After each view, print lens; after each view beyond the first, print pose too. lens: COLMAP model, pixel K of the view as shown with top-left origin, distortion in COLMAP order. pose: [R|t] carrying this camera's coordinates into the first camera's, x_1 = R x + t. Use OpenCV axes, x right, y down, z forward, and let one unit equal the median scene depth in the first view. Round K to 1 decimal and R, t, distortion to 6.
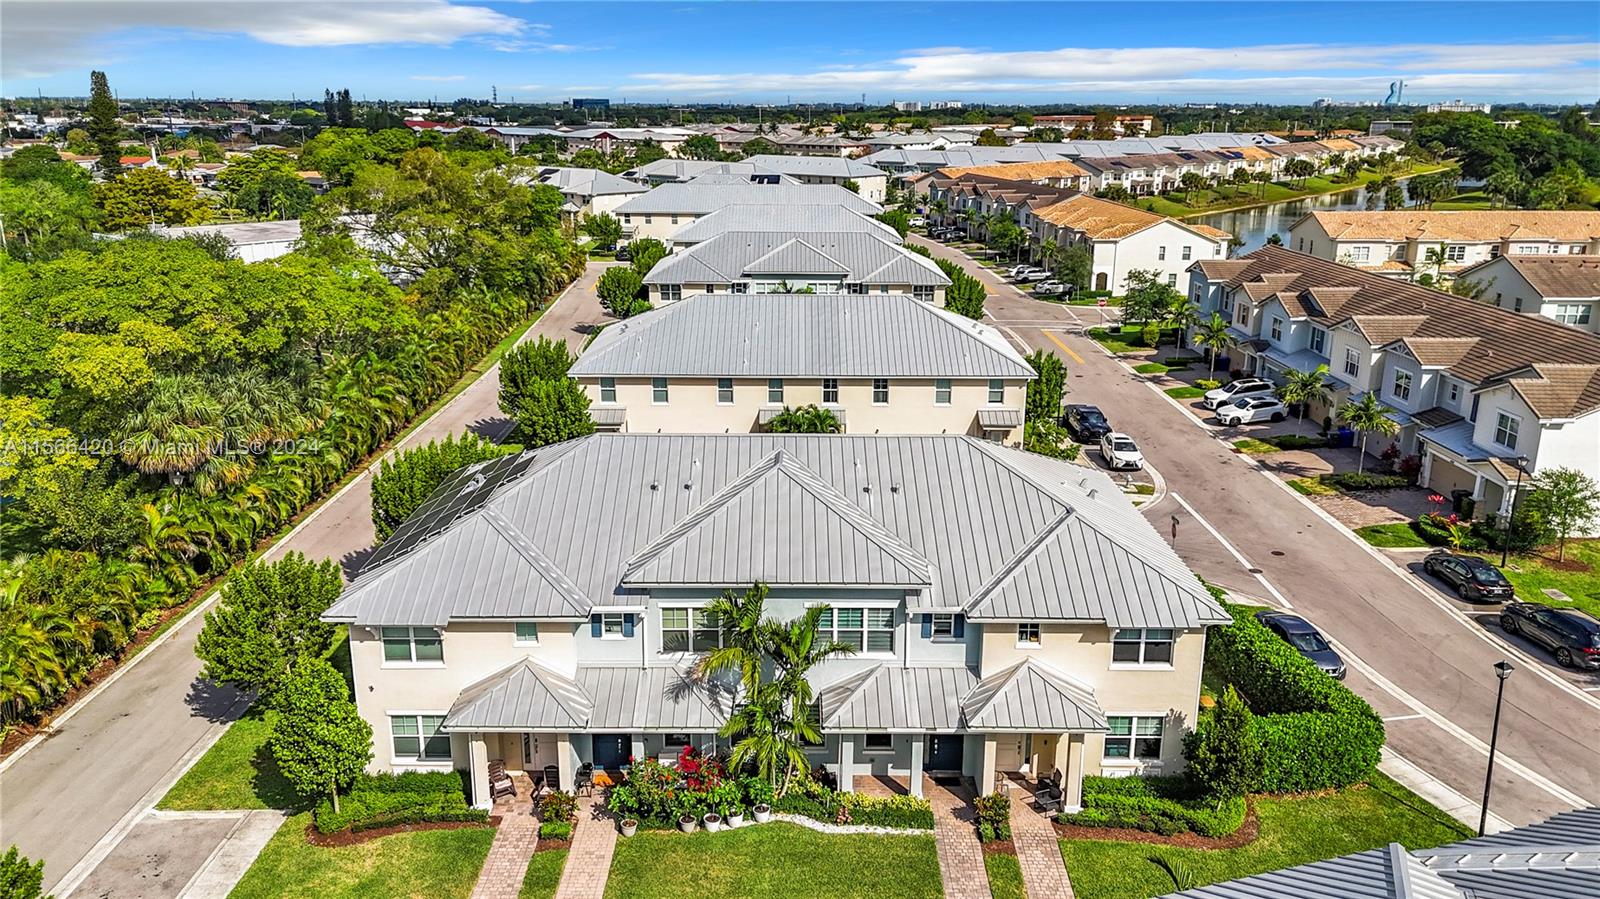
lens RADIAL K [[1188.8, 0, 795.1], [0, 1188.8, 448.3], [0, 0, 1]] dist [0.077231, -0.074225]
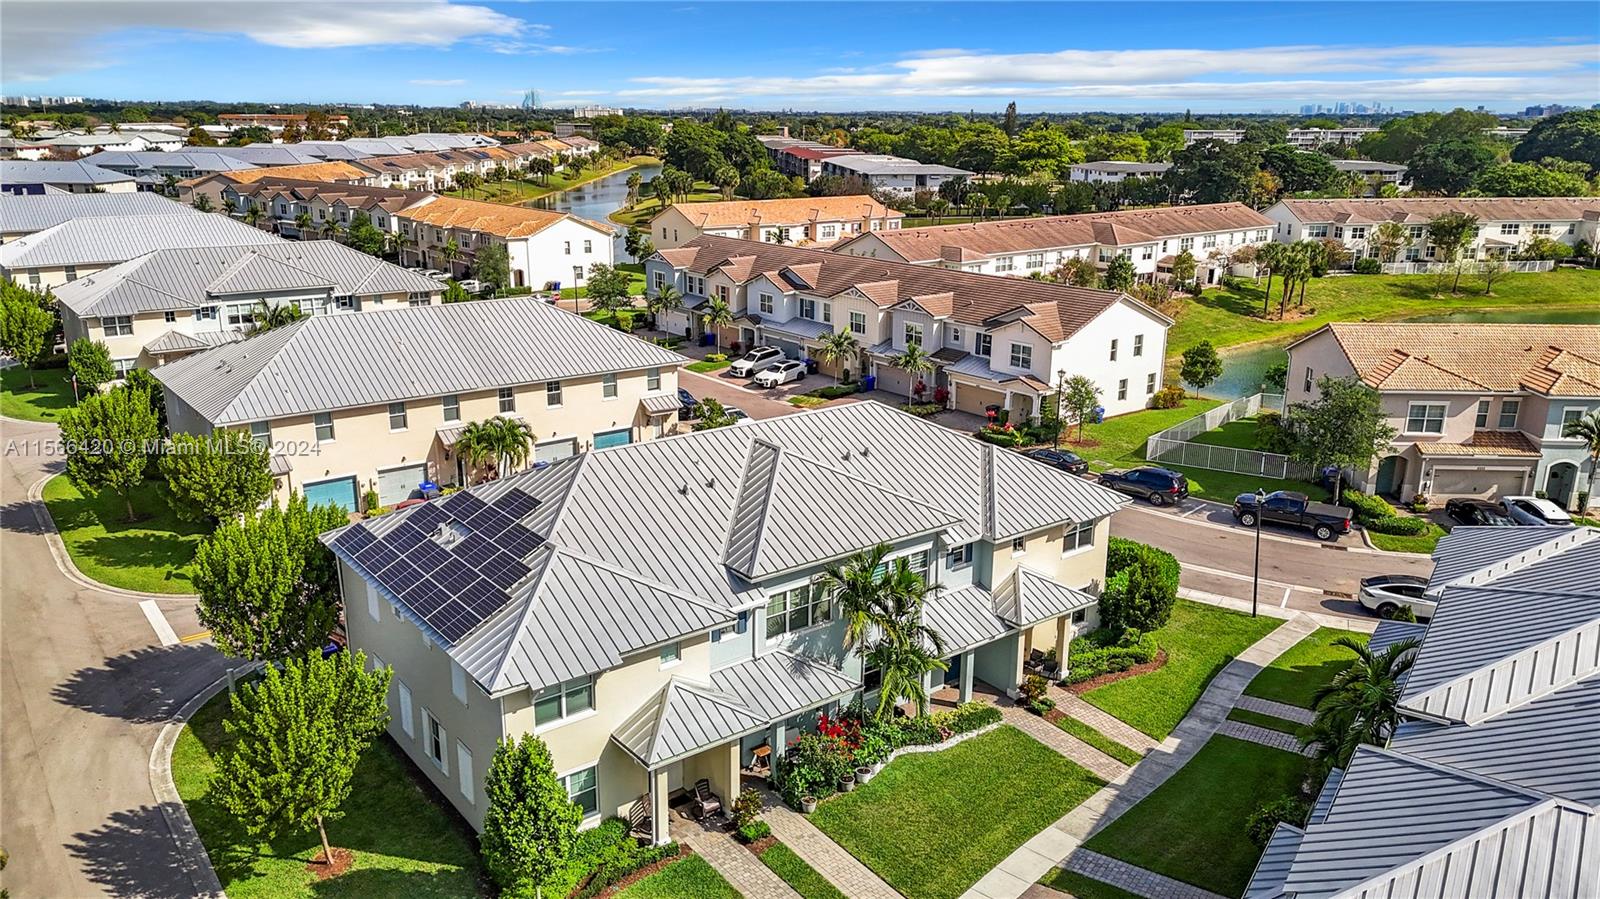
lens RADIAL K [[1177.9, 0, 800.0], [0, 1177.9, 449.5], [0, 0, 1]] dist [0.084057, -0.079224]
pose [[0.789392, -0.165796, 0.591077, -0.668781], [0.164000, 0.984800, 0.057210, -0.045911], [-0.591577, 0.051776, 0.804584, 0.148725]]
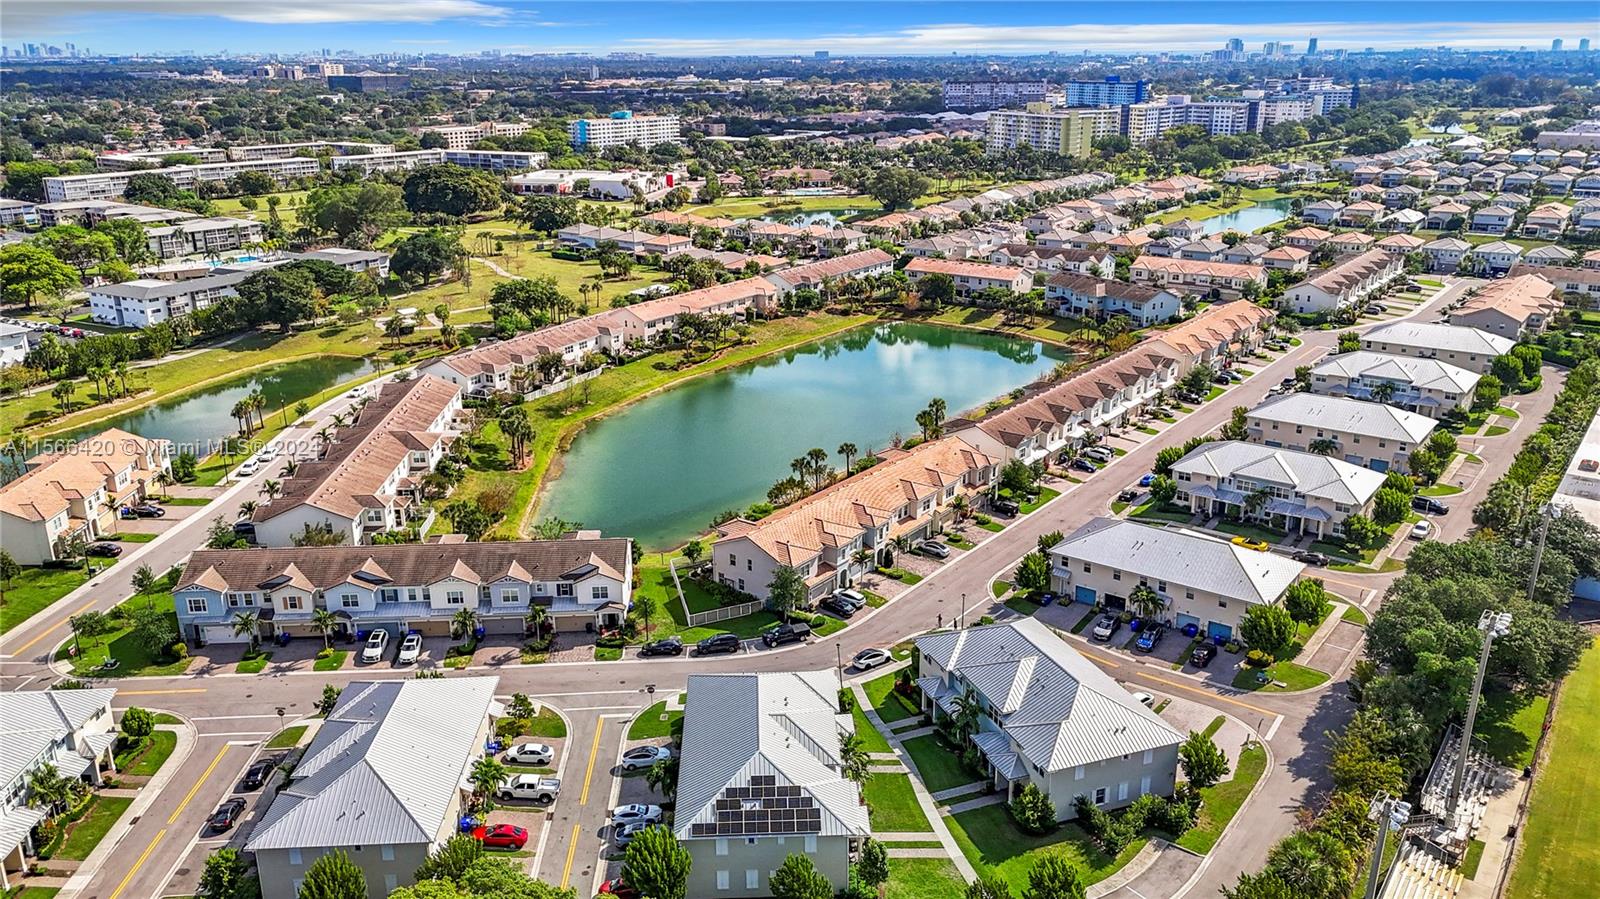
lens RADIAL K [[1200.1, 0, 800.0], [0, 1200.1, 449.5], [0, 0, 1]] dist [0.099560, -0.121247]
pose [[-0.034525, -0.313005, 0.949124, -2.593684], [0.283903, 0.907494, 0.309603, -1.464174], [-0.958231, 0.280148, 0.057531, 0.686136]]
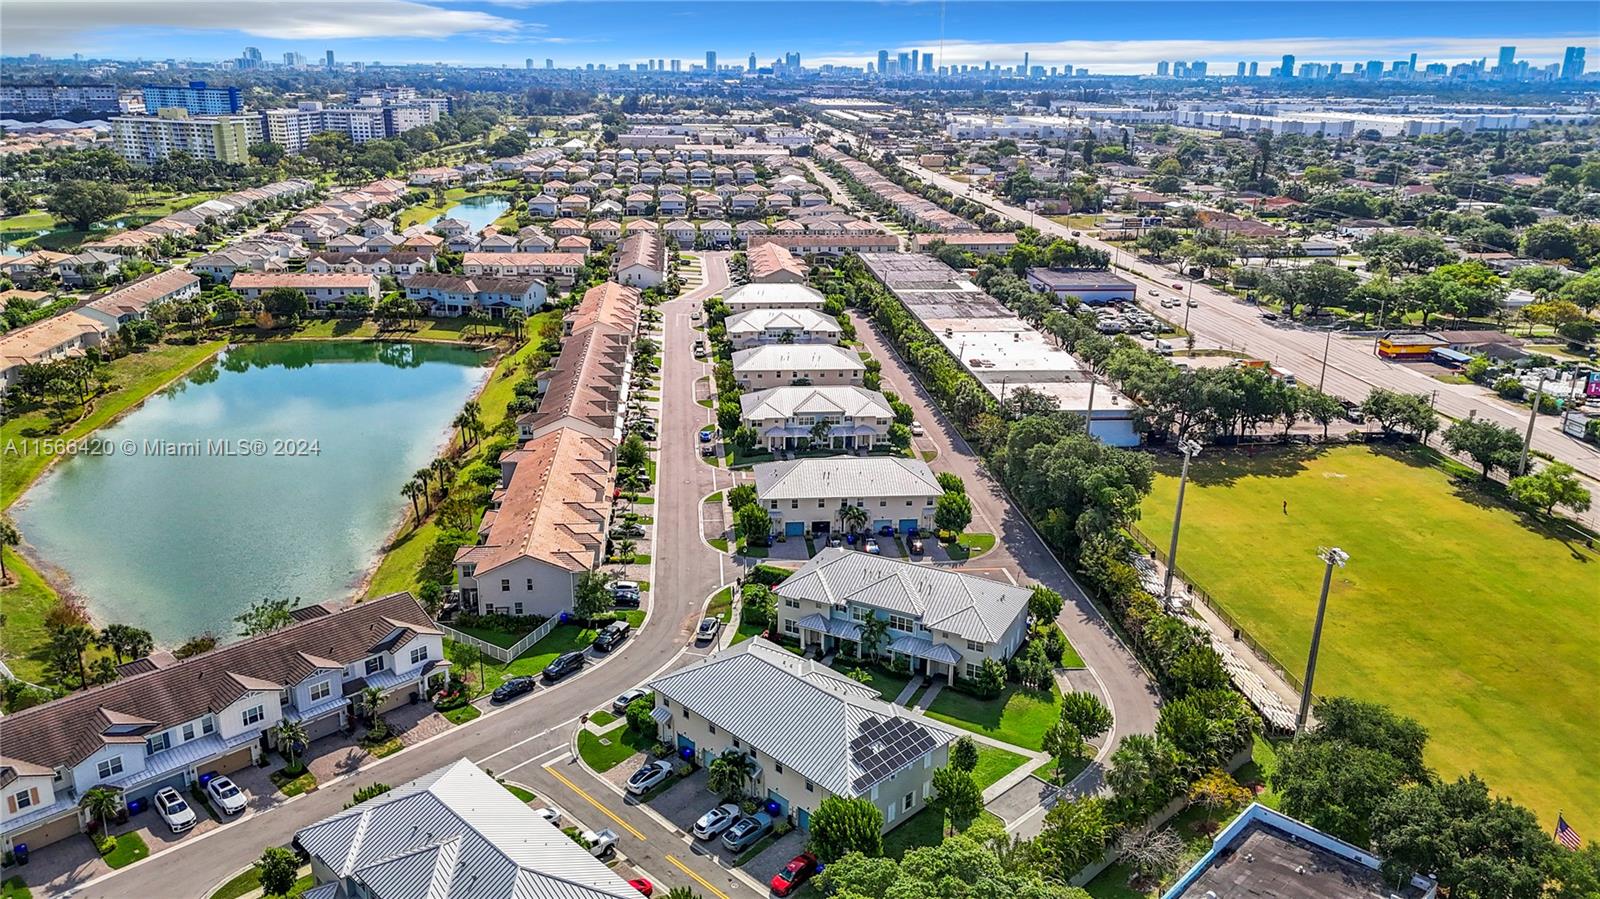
lens RADIAL K [[1162.2, 0, 800.3], [0, 1162.2, 418.0], [0, 0, 1]] dist [0.072520, -0.081373]
pose [[-0.704698, -0.215831, 0.675883, -1.886378], [0.181080, 0.866351, 0.465453, -1.956307], [-0.686011, 0.450392, -0.571433, 2.513113]]
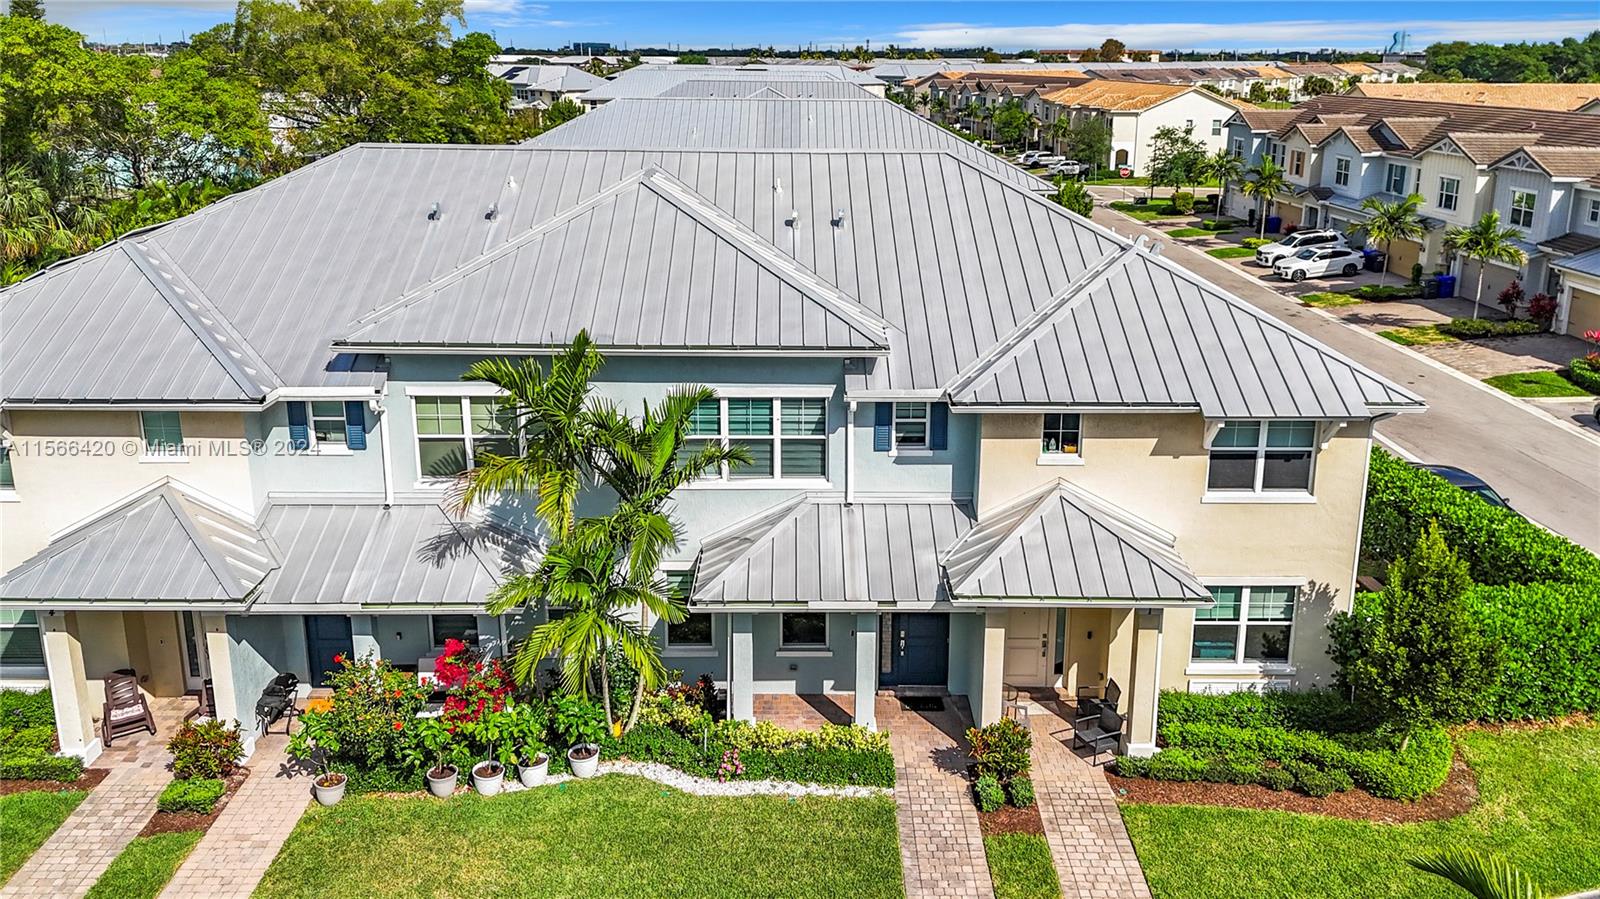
lens RADIAL K [[1207.7, 0, 806.9], [0, 1207.7, 352.4], [0, 0, 1]] dist [0.040367, -0.007796]
pose [[0.999984, -0.002212, 0.005143, 0.070380], [0.002407, 0.999261, -0.038359, 0.133577], [-0.005054, 0.038371, 0.999251, 0.416183]]
